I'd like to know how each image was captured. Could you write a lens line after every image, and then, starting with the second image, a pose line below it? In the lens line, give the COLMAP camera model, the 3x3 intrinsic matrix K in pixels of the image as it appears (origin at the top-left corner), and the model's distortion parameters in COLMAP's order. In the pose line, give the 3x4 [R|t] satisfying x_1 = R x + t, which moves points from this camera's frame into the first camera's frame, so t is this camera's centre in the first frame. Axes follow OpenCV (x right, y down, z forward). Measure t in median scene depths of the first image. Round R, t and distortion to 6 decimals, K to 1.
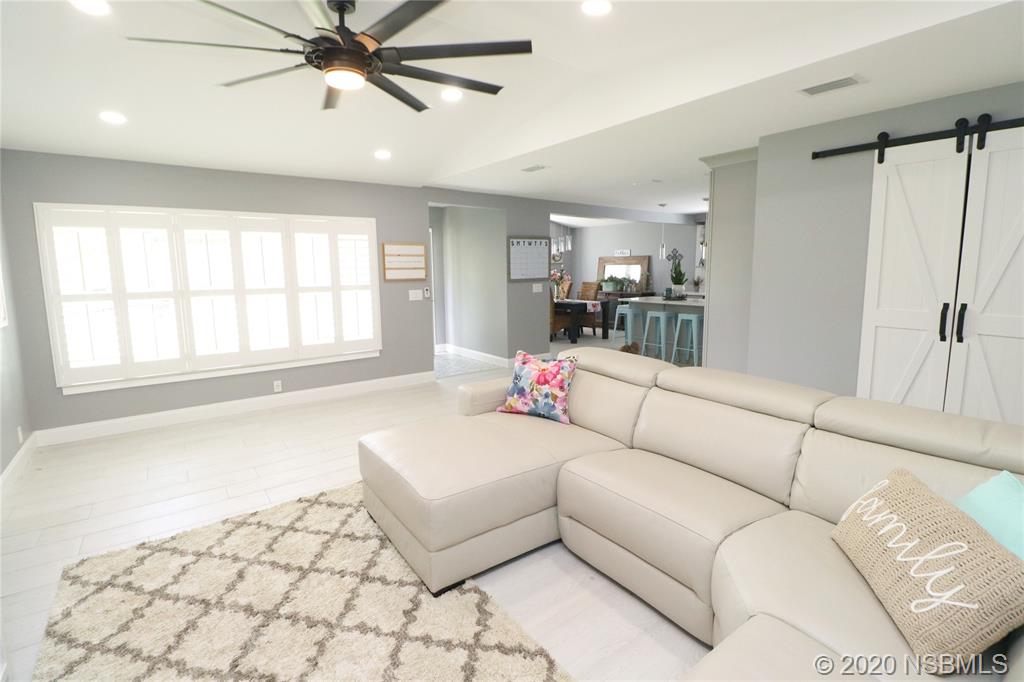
lens RADIAL K [[470.0, 0, 501.9], [0, 470.0, 334.3], [0, 0, 1]] dist [-0.011456, -0.006458]
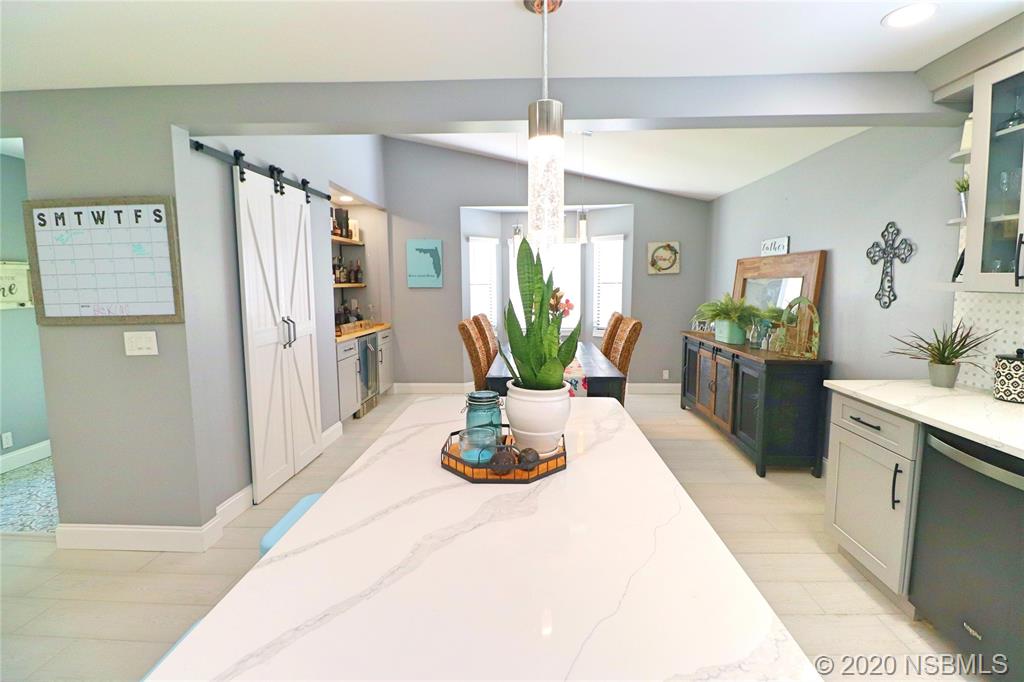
lens RADIAL K [[470.0, 0, 514.5], [0, 470.0, 325.7], [0, 0, 1]] dist [-0.011456, -0.006458]
pose [[0.795148, 0.063619, -0.603069, 0.378906], [-0.088998, 0.995956, -0.012278, -0.098968], [0.599849, 0.063434, 0.797595, 0.665041]]
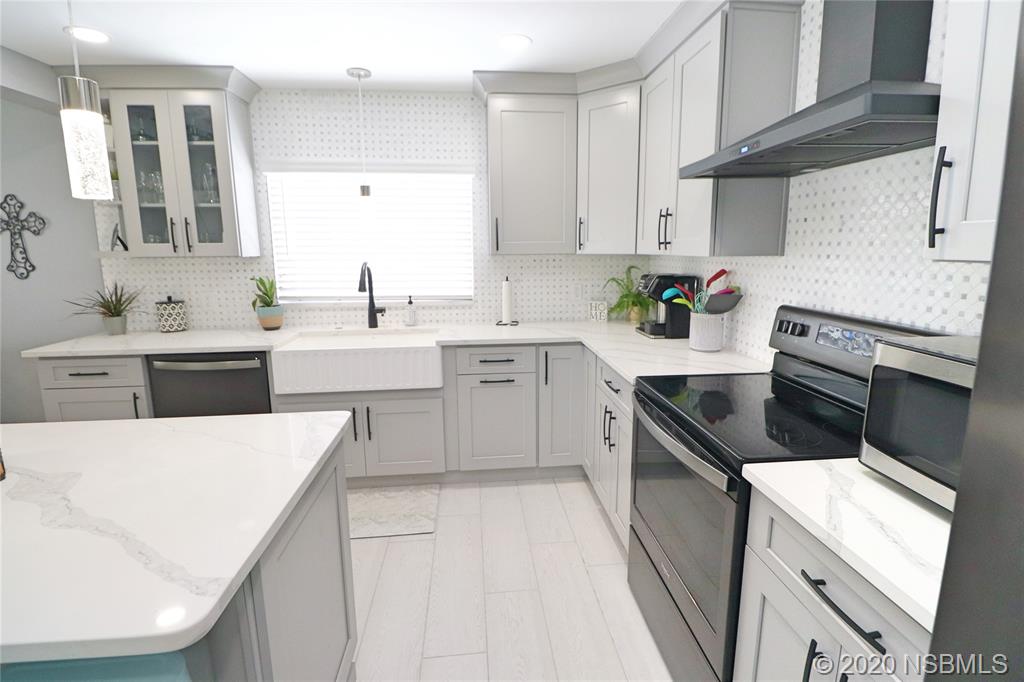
lens RADIAL K [[470.0, 0, 525.0], [0, 470.0, 328.3], [0, 0, 1]] dist [-0.011456, -0.006458]
pose [[0.478575, -0.137148, 0.867269, 0.275697], [0.127626, 0.988102, 0.085830, -0.086267], [-0.868722, 0.069610, 0.490385, 0.609256]]
